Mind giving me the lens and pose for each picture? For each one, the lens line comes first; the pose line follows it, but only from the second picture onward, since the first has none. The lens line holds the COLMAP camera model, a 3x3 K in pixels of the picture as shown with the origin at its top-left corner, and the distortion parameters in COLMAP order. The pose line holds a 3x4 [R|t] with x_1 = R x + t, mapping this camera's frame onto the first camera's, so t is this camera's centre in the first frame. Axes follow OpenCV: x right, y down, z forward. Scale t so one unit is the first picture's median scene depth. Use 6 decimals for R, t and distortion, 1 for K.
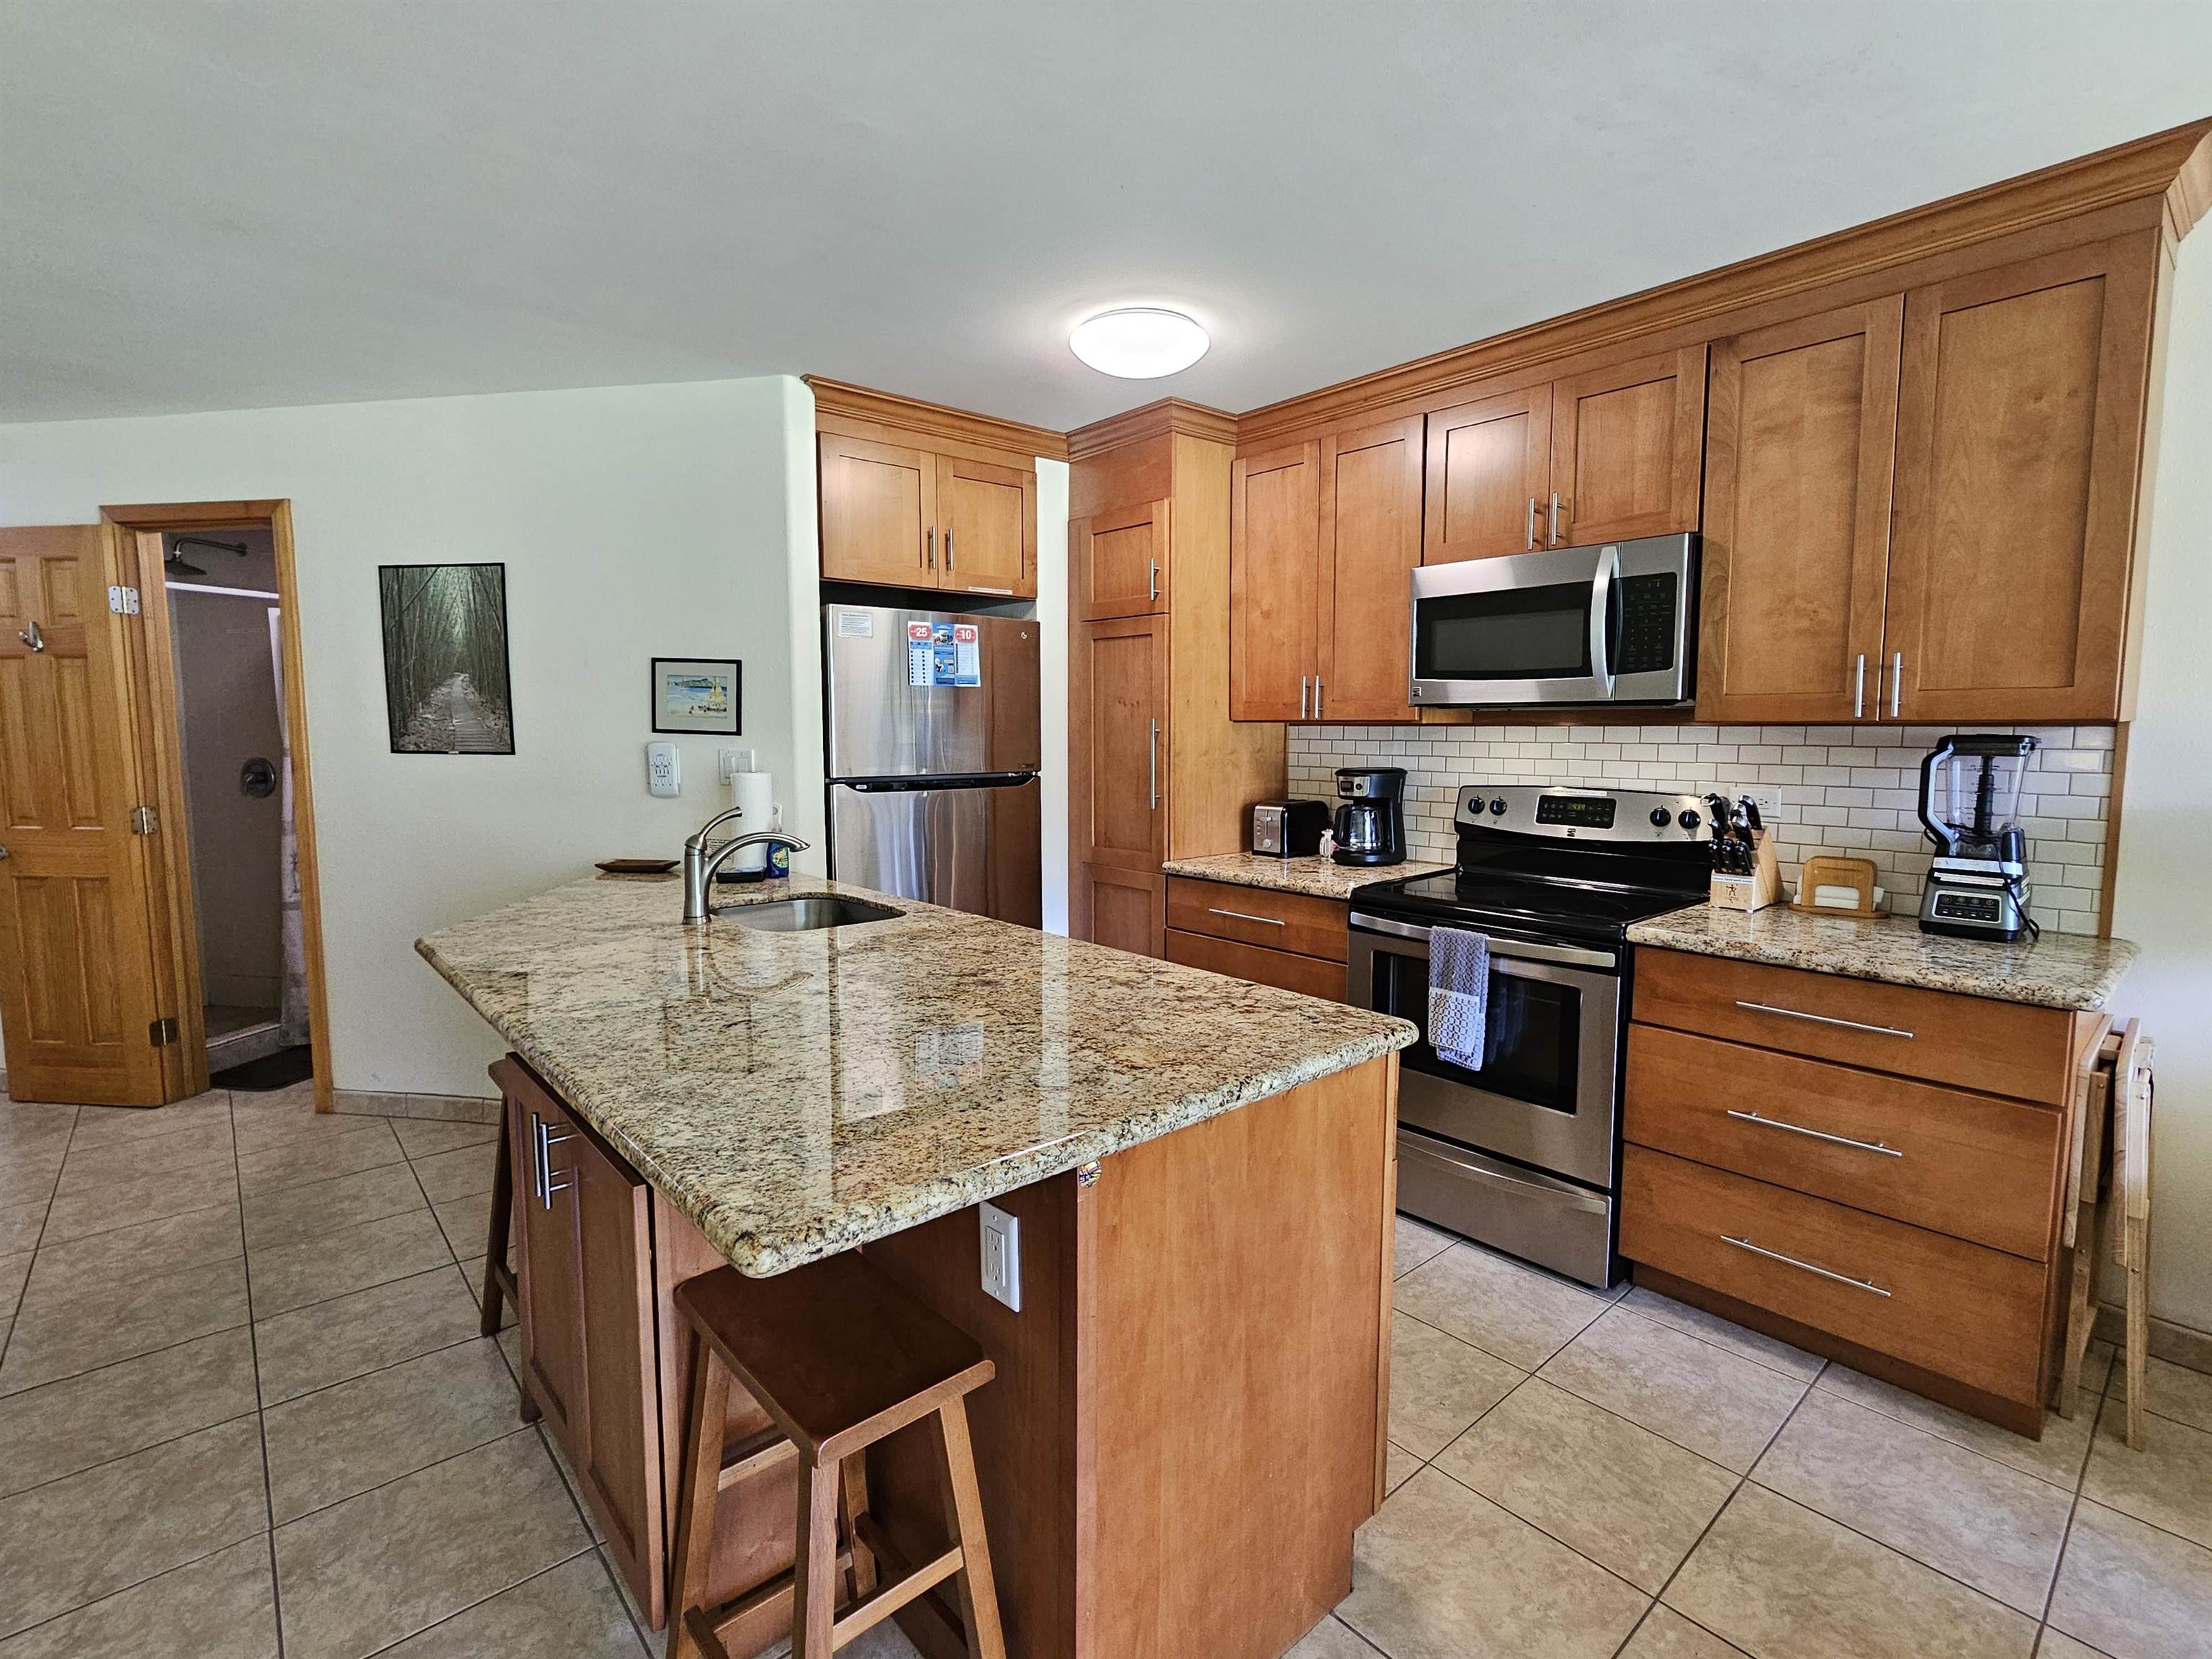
lens RADIAL K [[1036.0, 0, 1112.2], [0, 1036.0, 826.3], [0, 0, 1]] dist [-0.000892, -0.000499]
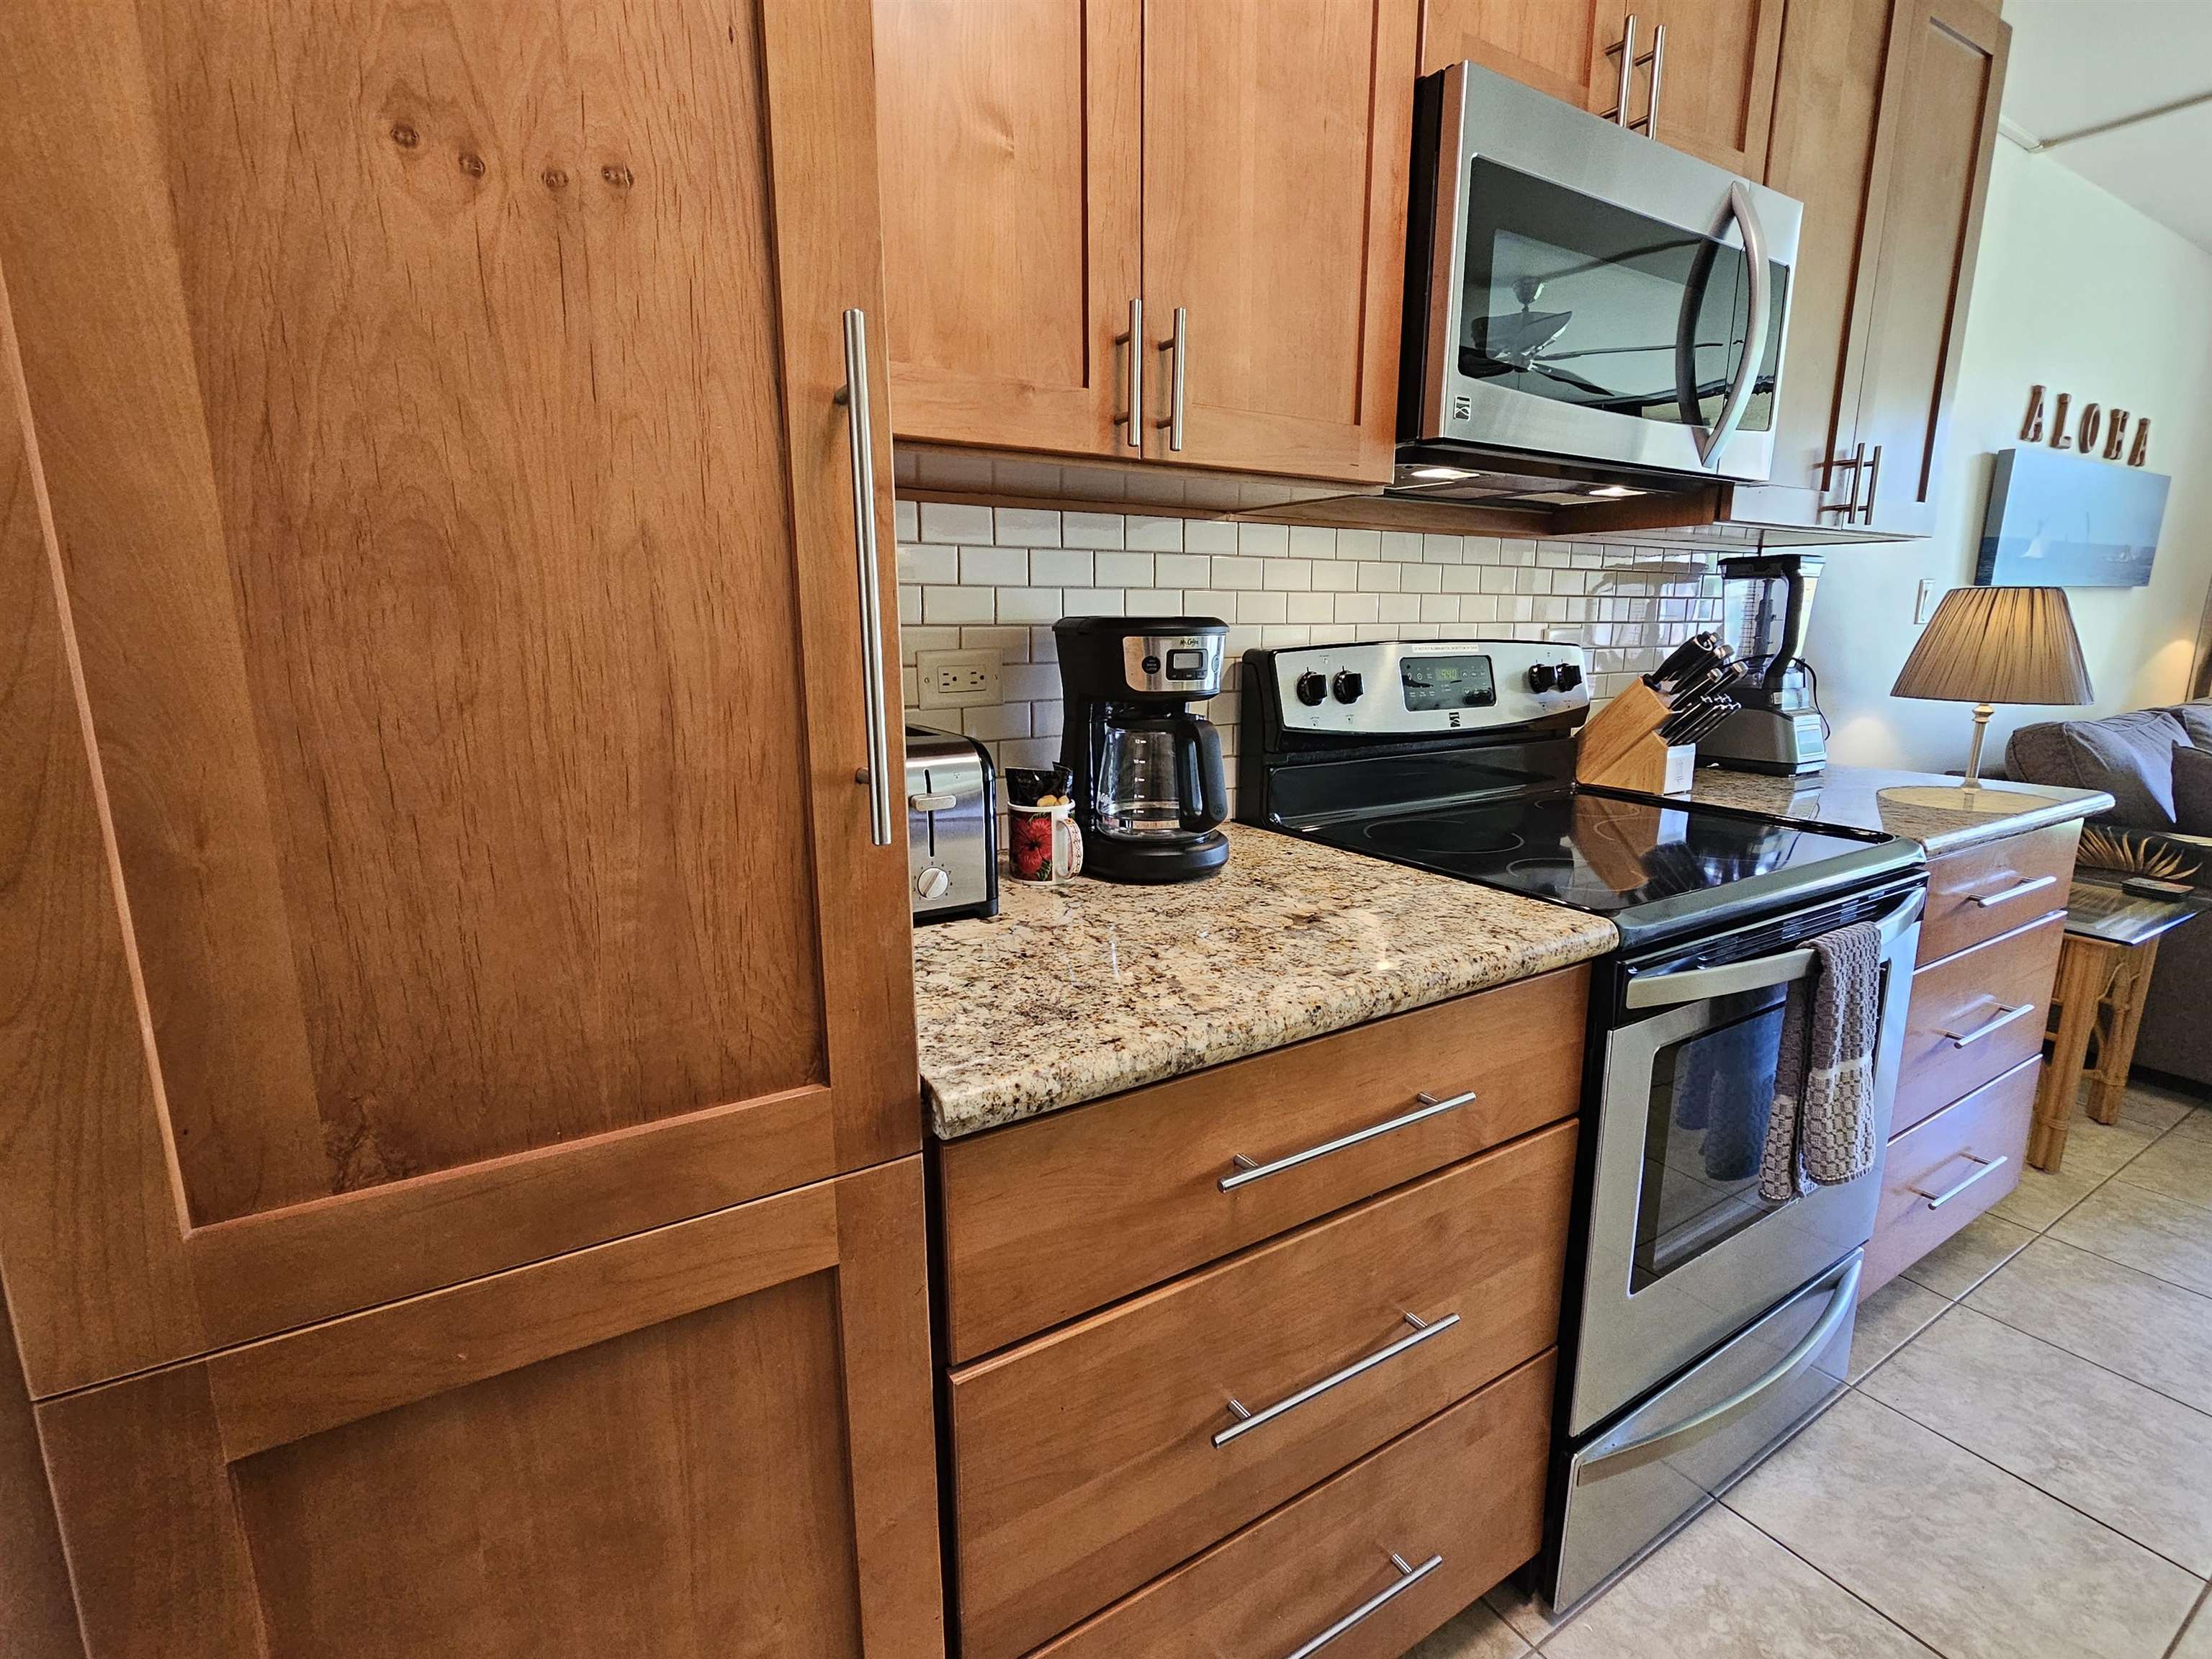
lens RADIAL K [[1036.0, 0, 1112.2], [0, 1036.0, 826.3], [0, 0, 1]] dist [-0.000892, -0.000499]
pose [[0.157054, -0.193462, 0.968456, -0.172500], [0.095288, 0.979018, 0.180119, -0.065177], [-0.982982, 0.063994, 0.172193, 1.247078]]
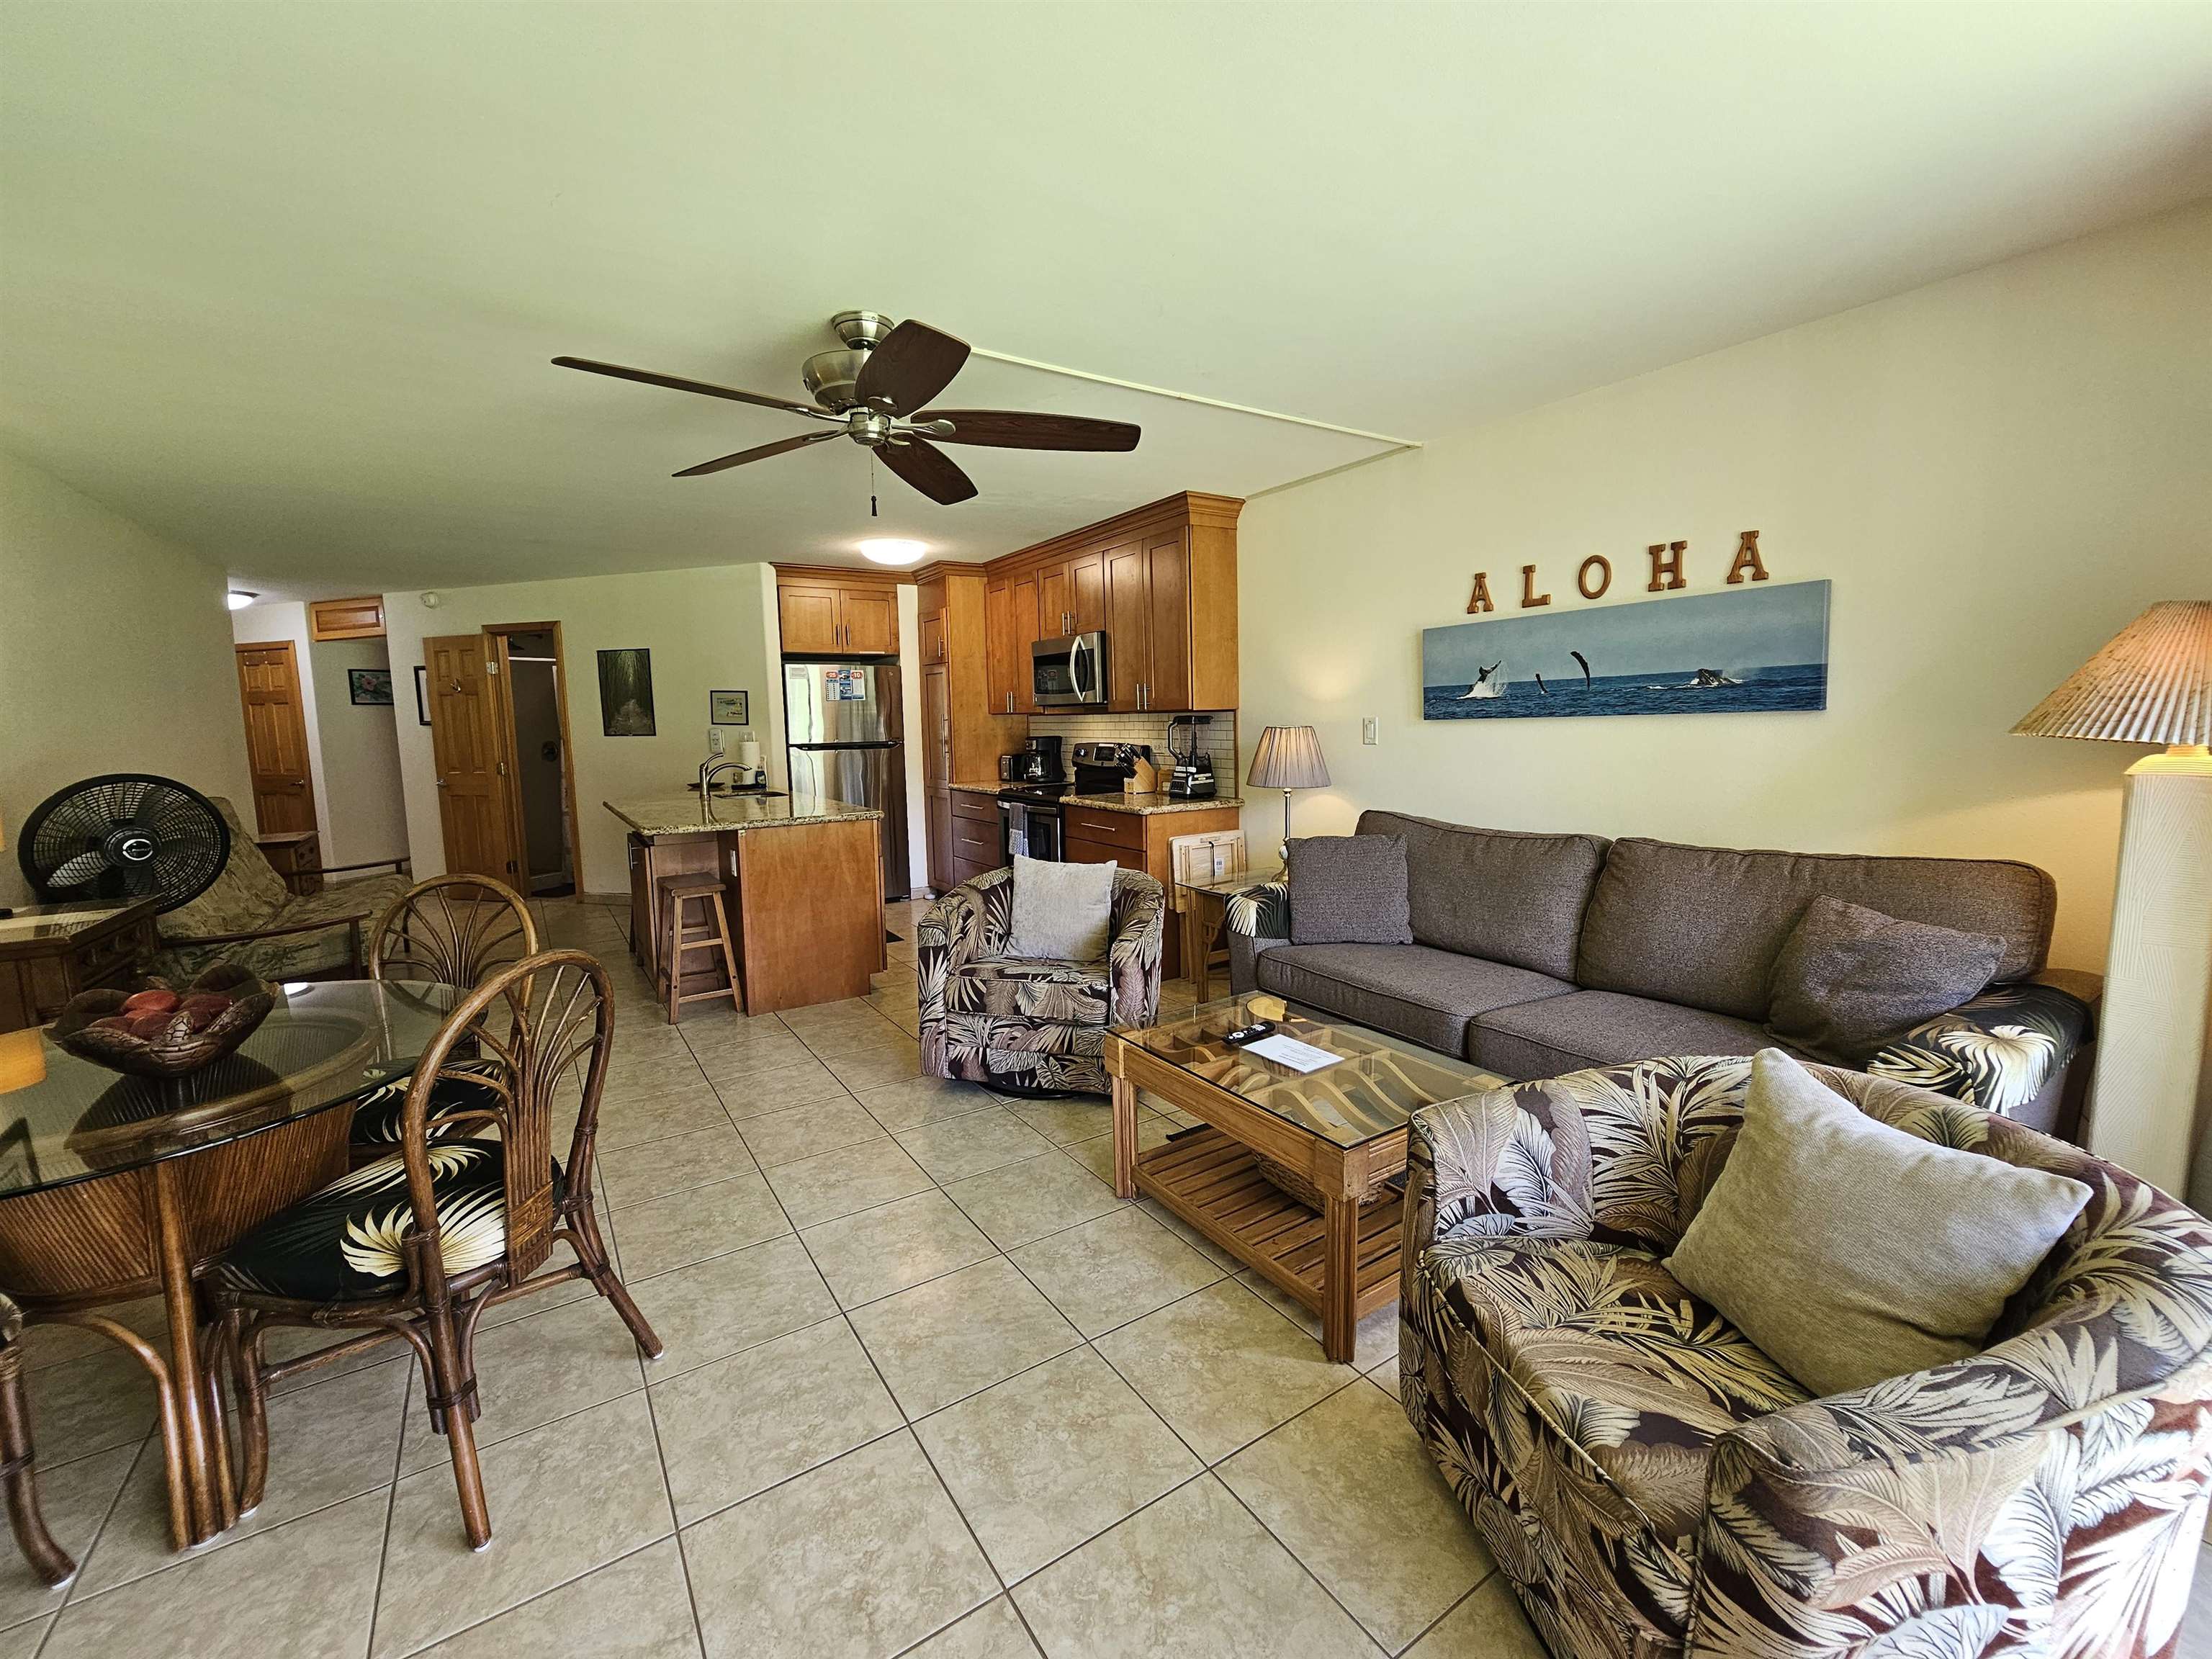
lens RADIAL K [[914.4, 0, 1110.2], [0, 914.4, 824.3], [0, 0, 1]] dist [-0.001230, -0.000285]
pose [[0.990237, -0.001125, -0.139387, 0.828774], [0.003975, 0.999789, 0.020168, 0.106713], [0.139335, -0.020525, 0.990033, -1.007889]]
